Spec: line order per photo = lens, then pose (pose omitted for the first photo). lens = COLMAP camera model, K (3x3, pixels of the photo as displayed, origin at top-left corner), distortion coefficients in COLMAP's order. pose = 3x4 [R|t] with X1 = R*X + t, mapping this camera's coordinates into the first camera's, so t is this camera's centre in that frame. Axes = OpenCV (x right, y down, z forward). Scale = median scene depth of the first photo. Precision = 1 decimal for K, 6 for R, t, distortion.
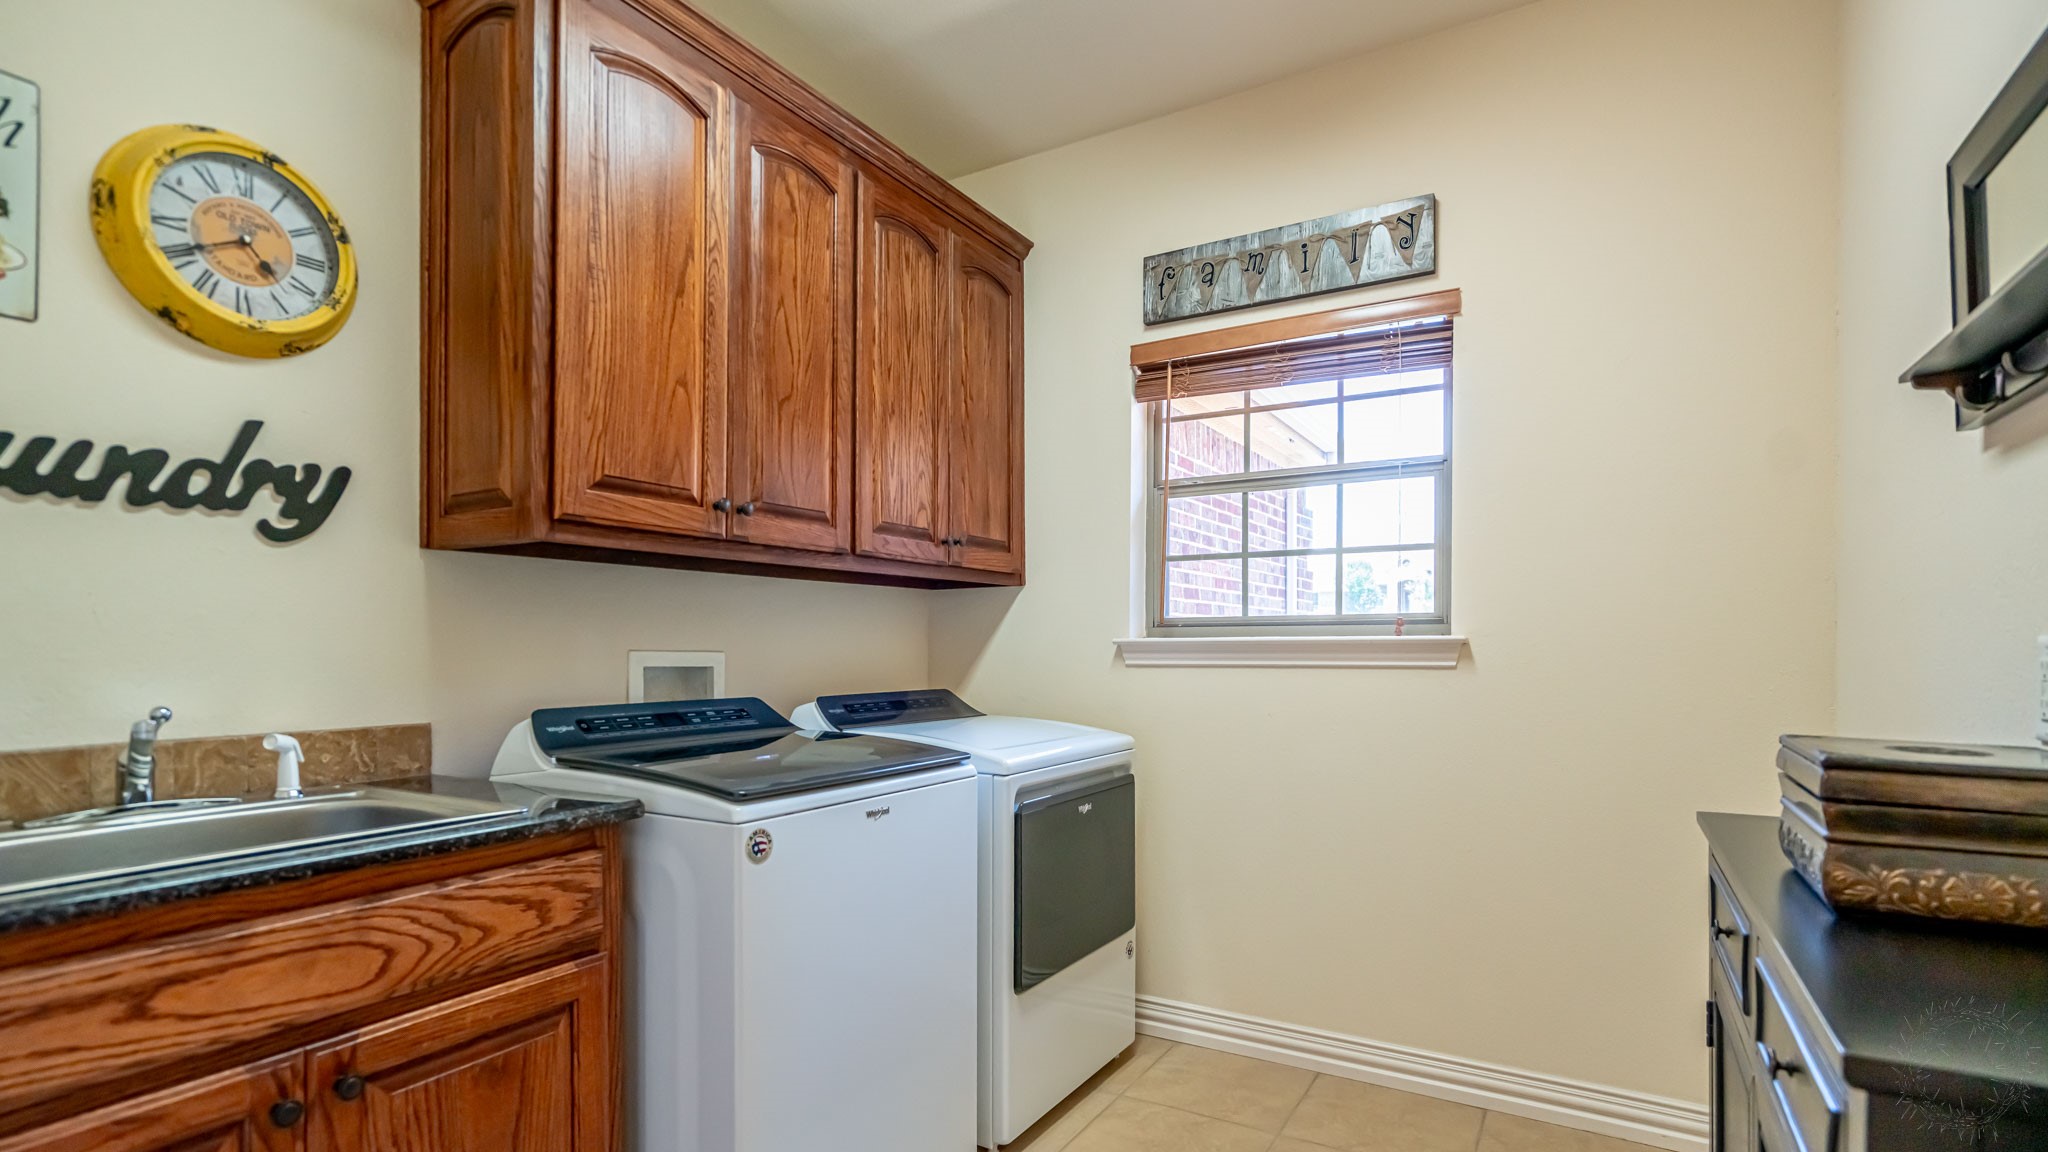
lens RADIAL K [[945.9, 0, 1019.9], [0, 945.9, 638.9], [0, 0, 1]] dist [0.000379, 0.000607]
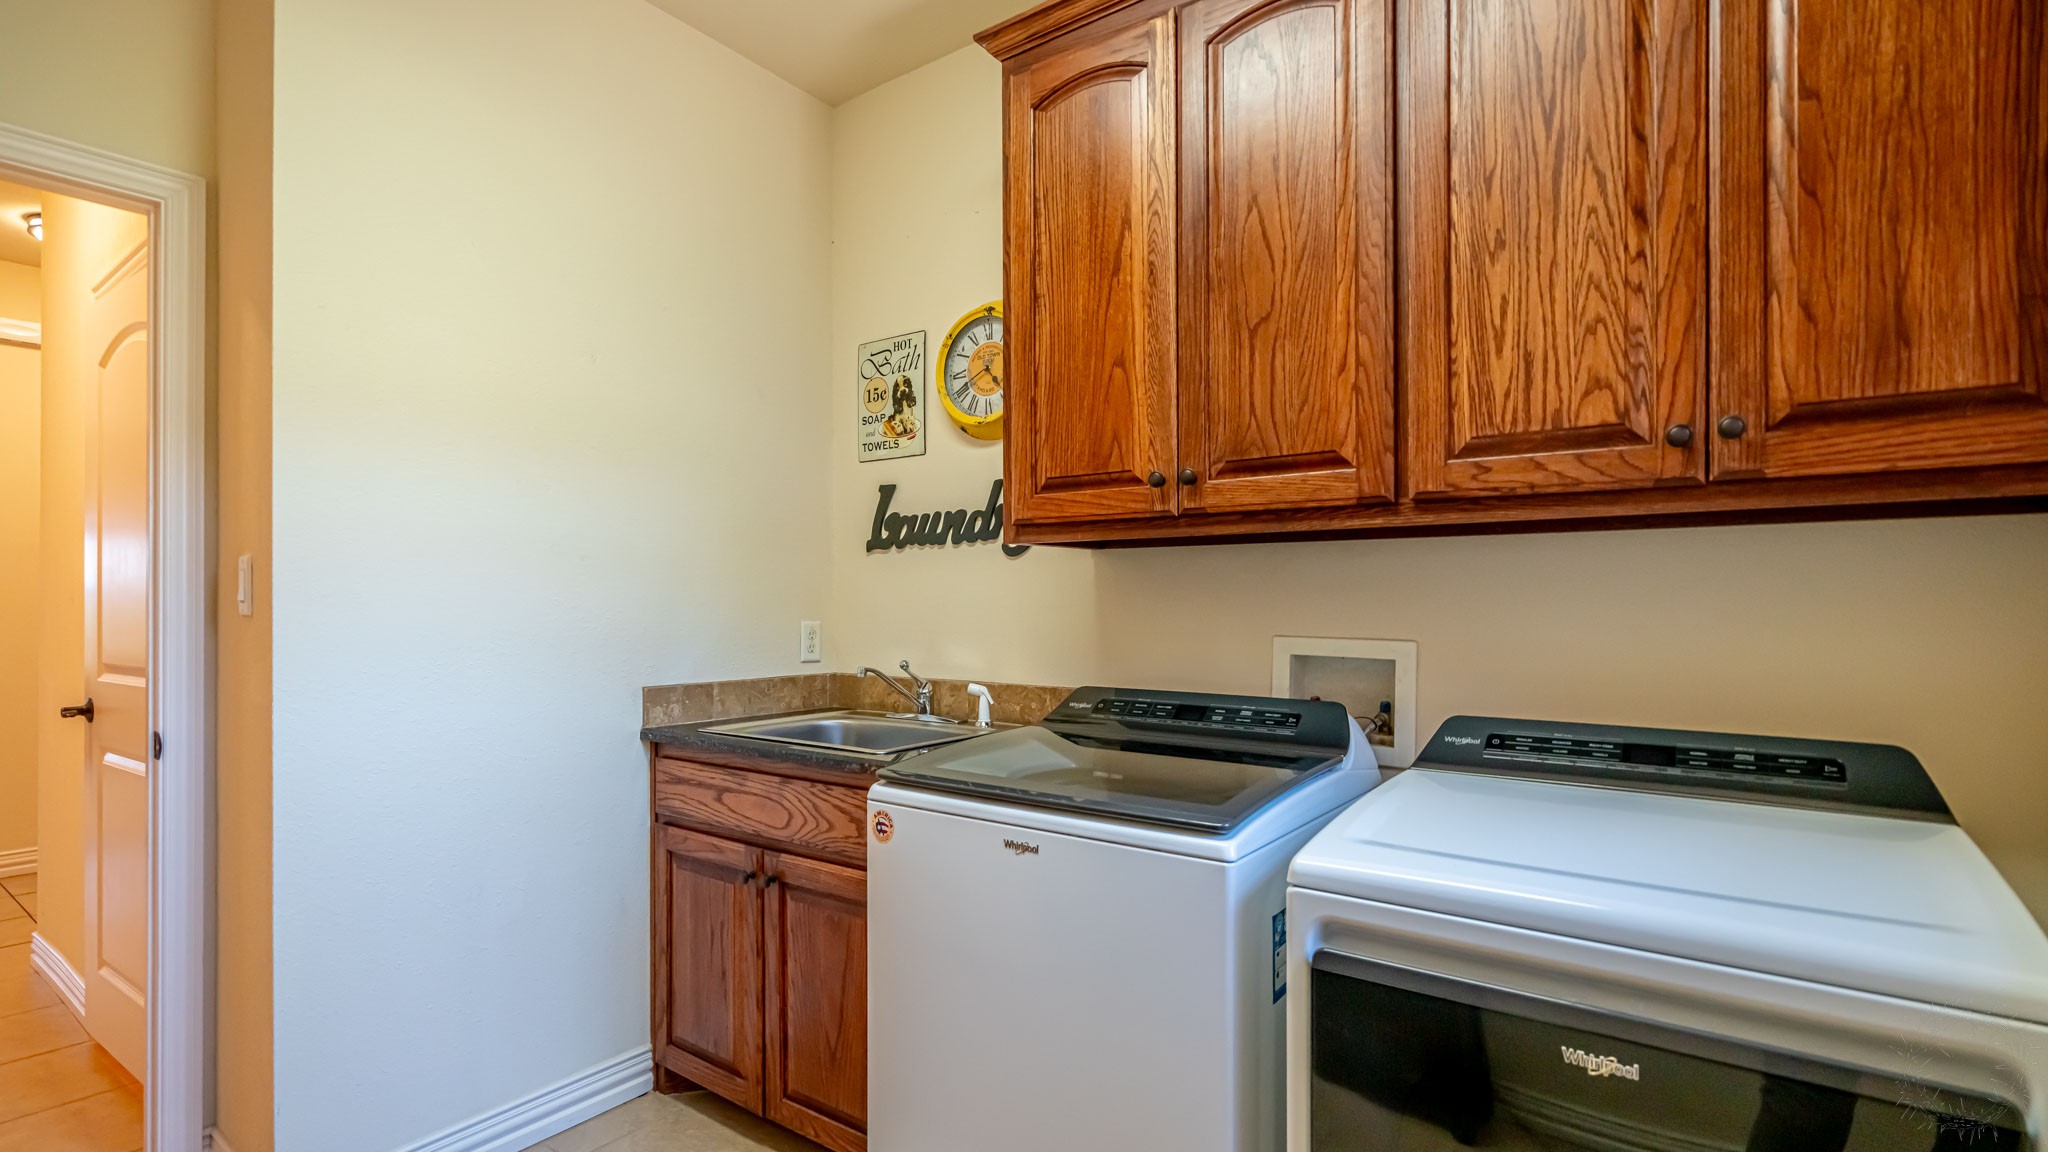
lens RADIAL K [[951.9, 0, 1020.8], [0, 951.9, 586.4], [0, 0, 1]] dist [-0.001146, 0.000104]
pose [[-0.079533, -0.013896, -0.996735, 0.629744], [0.007244, 0.999868, -0.014517, -0.028577], [0.996806, -0.008375, -0.079421, 0.990591]]
